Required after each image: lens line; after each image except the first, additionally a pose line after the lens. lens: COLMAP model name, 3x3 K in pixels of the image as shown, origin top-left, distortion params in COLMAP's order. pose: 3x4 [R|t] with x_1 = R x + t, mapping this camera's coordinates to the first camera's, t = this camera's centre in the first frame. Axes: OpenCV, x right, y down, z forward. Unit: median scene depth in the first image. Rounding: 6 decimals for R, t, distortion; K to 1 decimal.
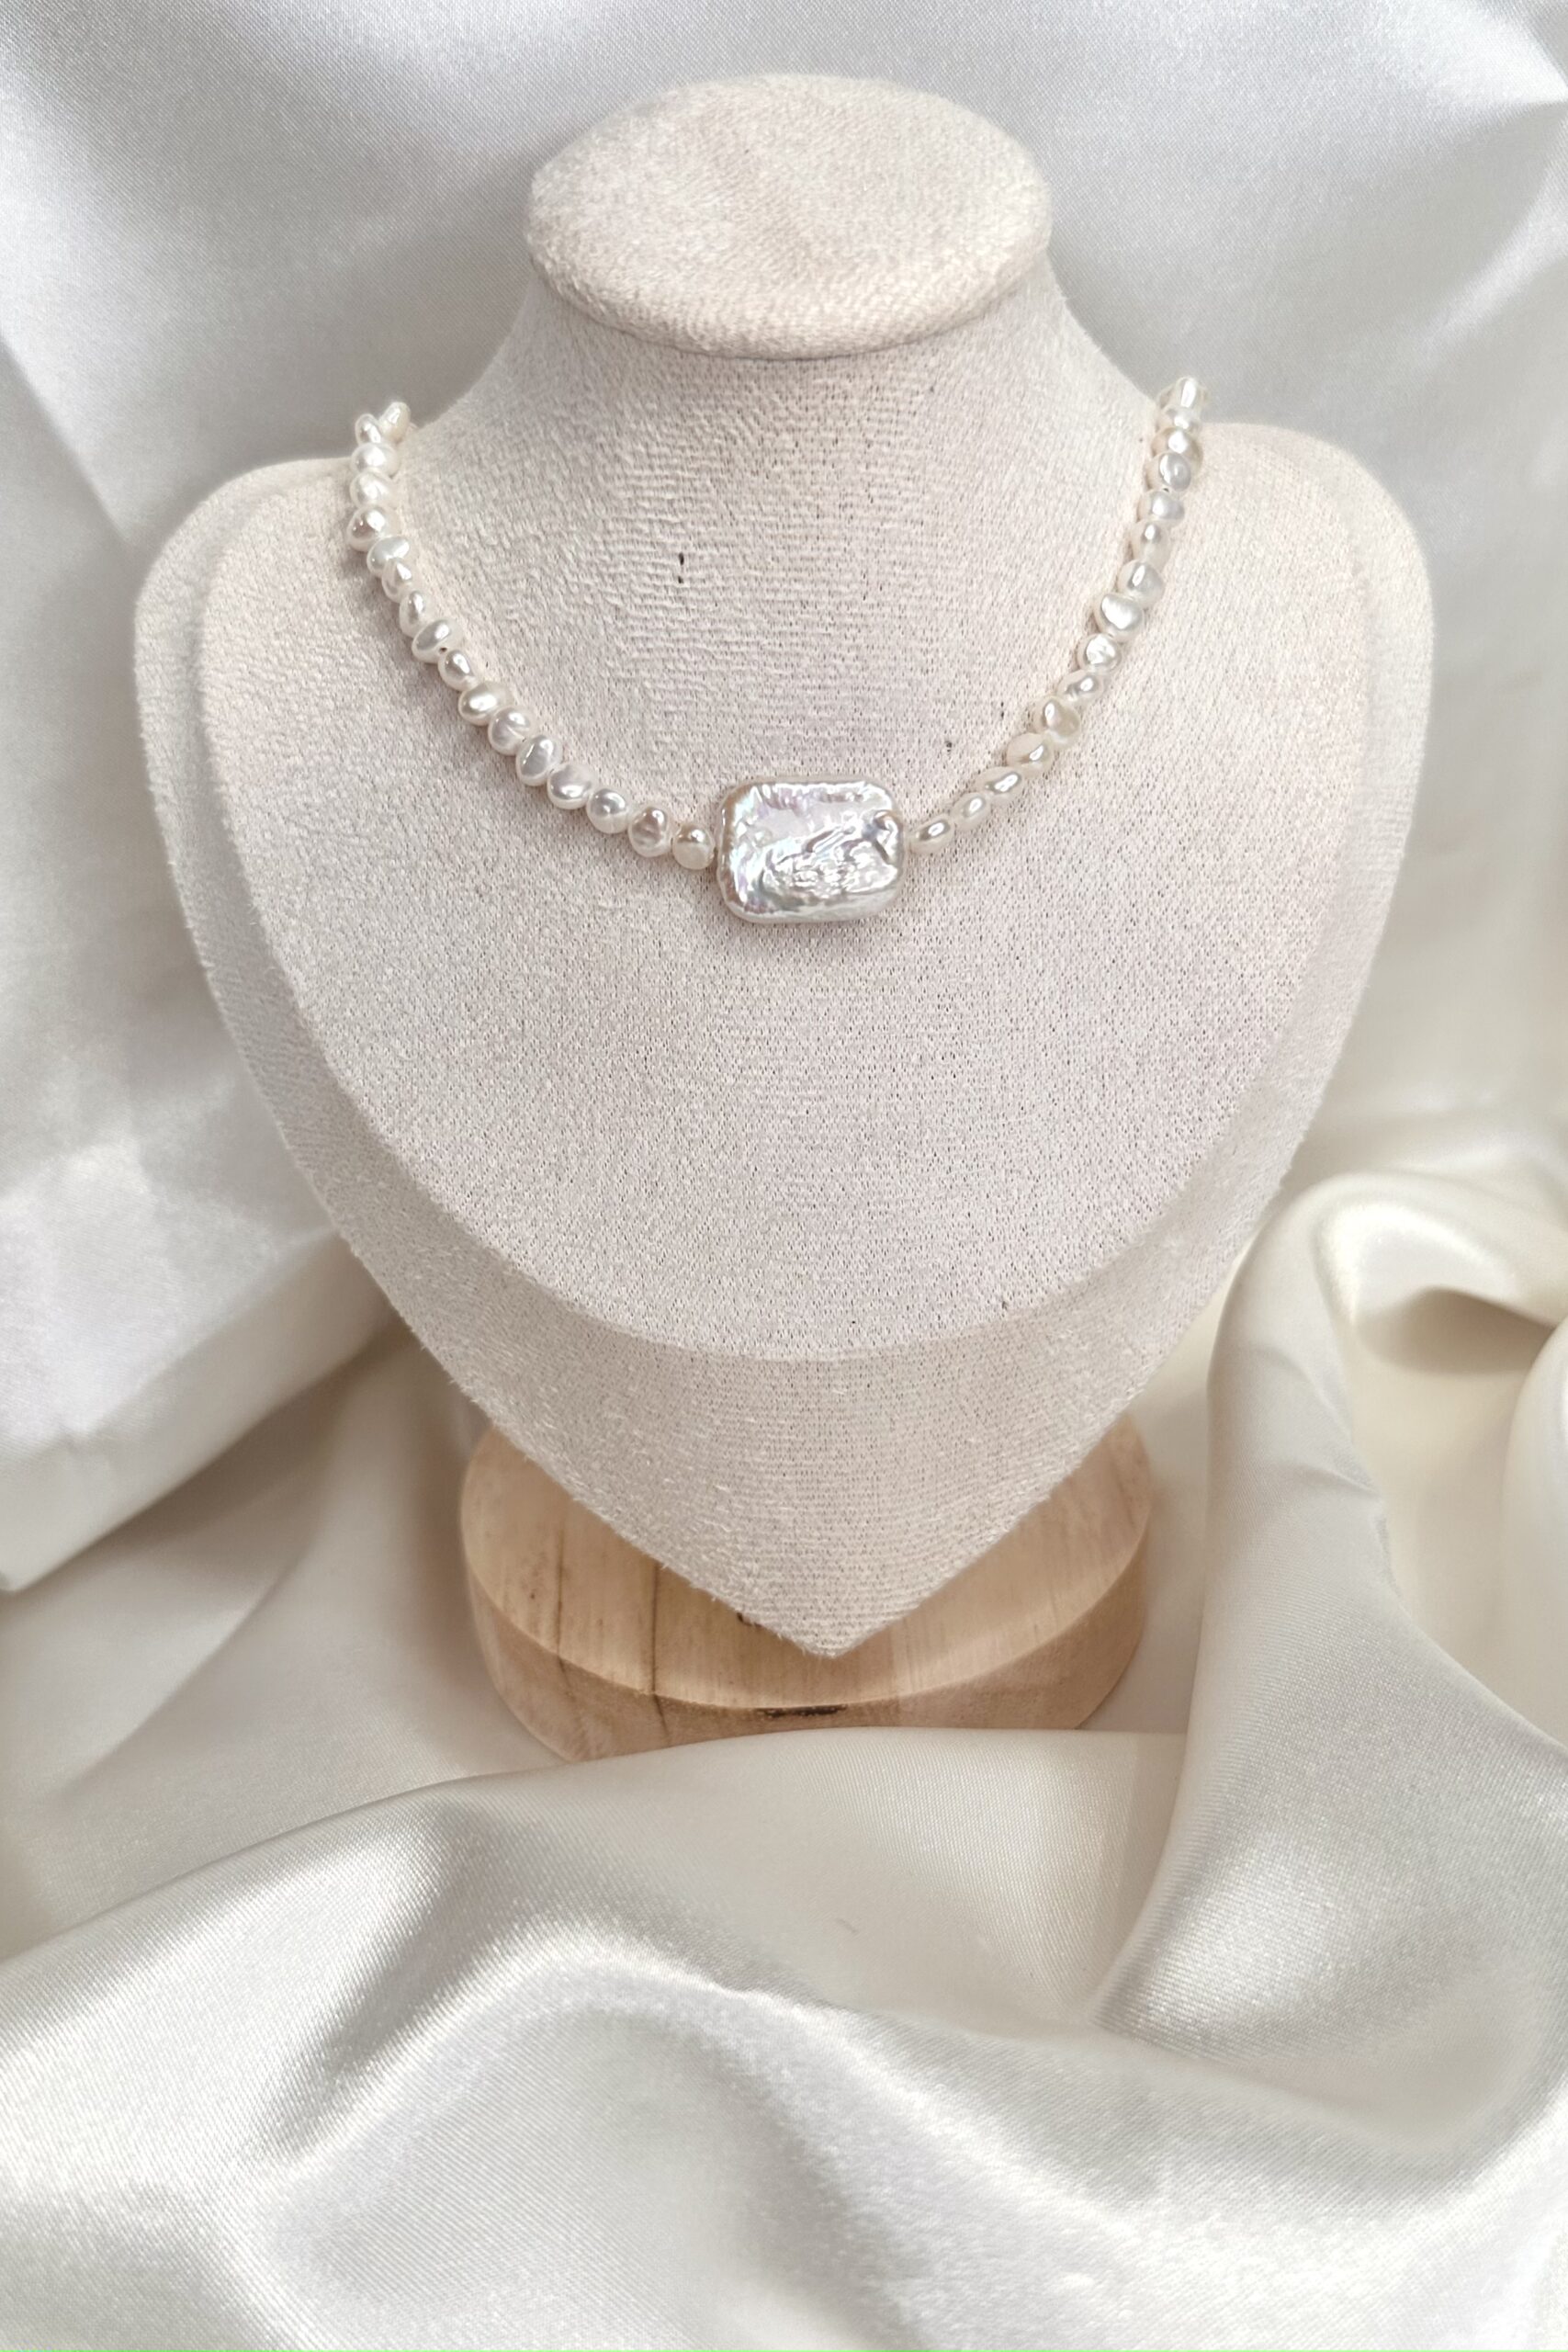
lens RADIAL K [[2213.7, 0, 801.3], [0, 2213.7, 1191.4], [0, 0, 1]] dist [0.051499, 0.000000]
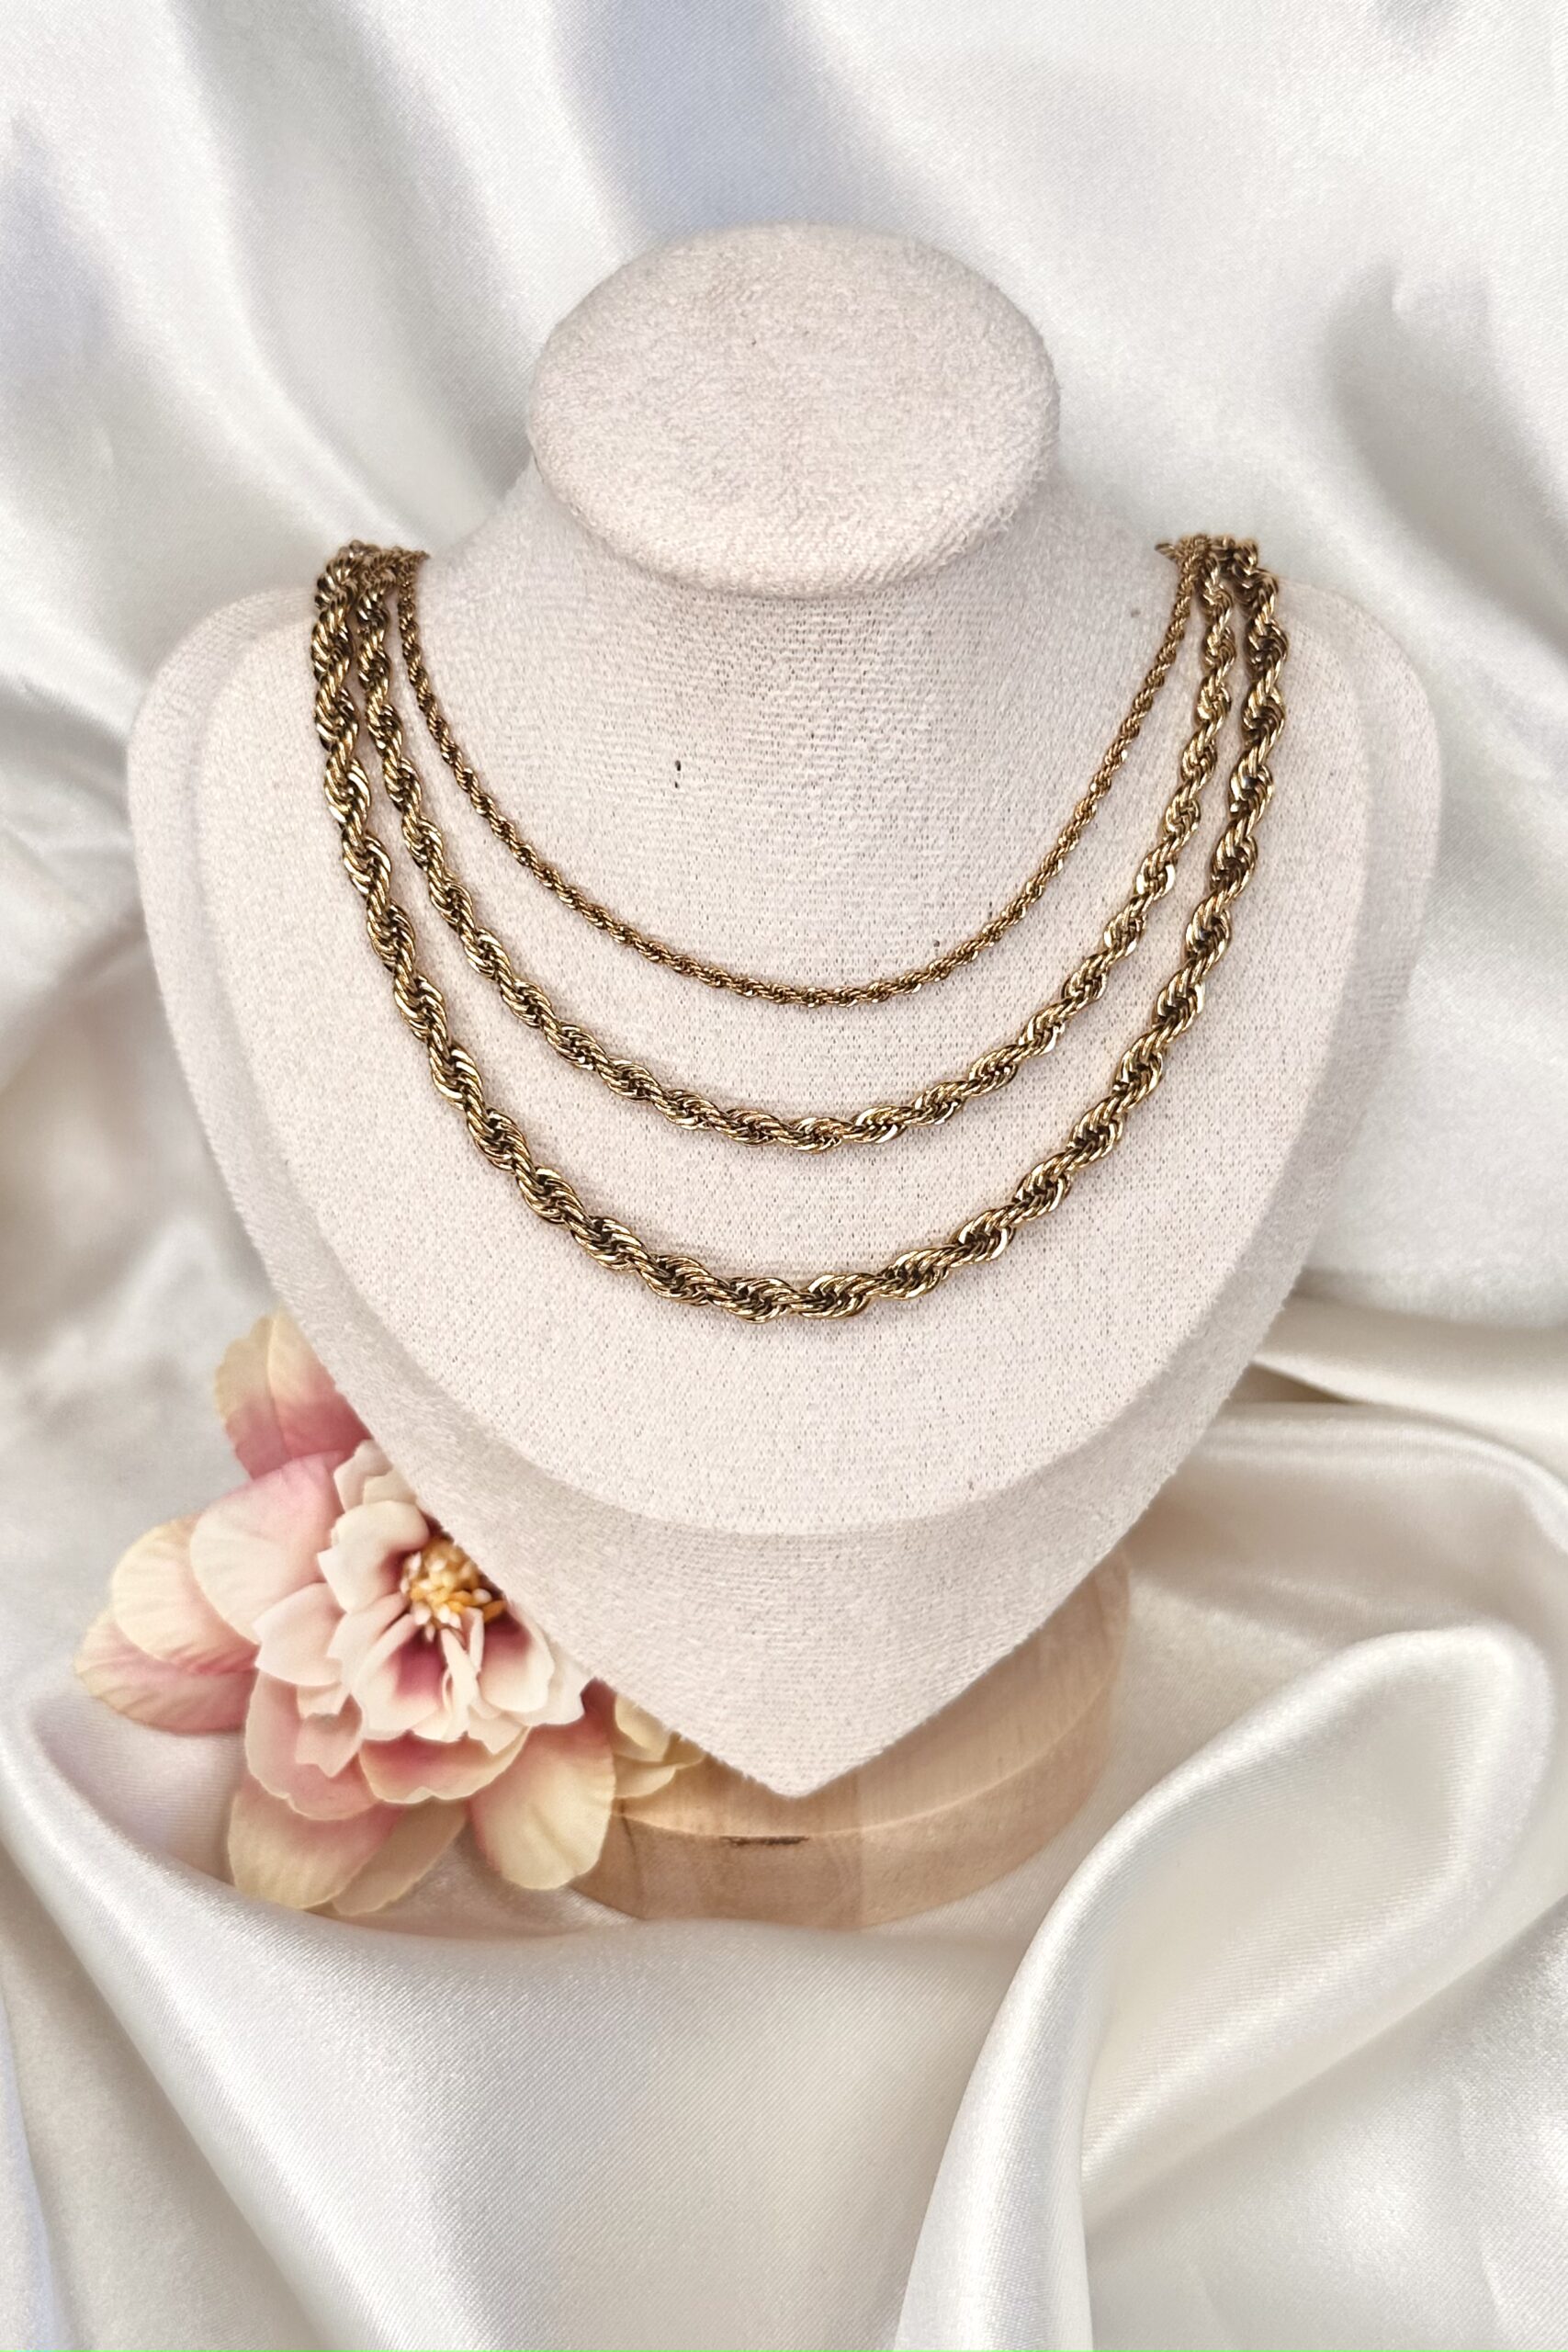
lens RADIAL K [[2699.2, 0, 789.0], [0, 2699.2, 1188.0], [0, 0, 1]] dist [0.075853, 0.000000]
pose [[0.999348, 0.033624, -0.013117, 0.018677], [-0.032241, 0.995021, 0.094303, -0.200618], [0.016222, -0.093818, 0.995457, -0.235252]]
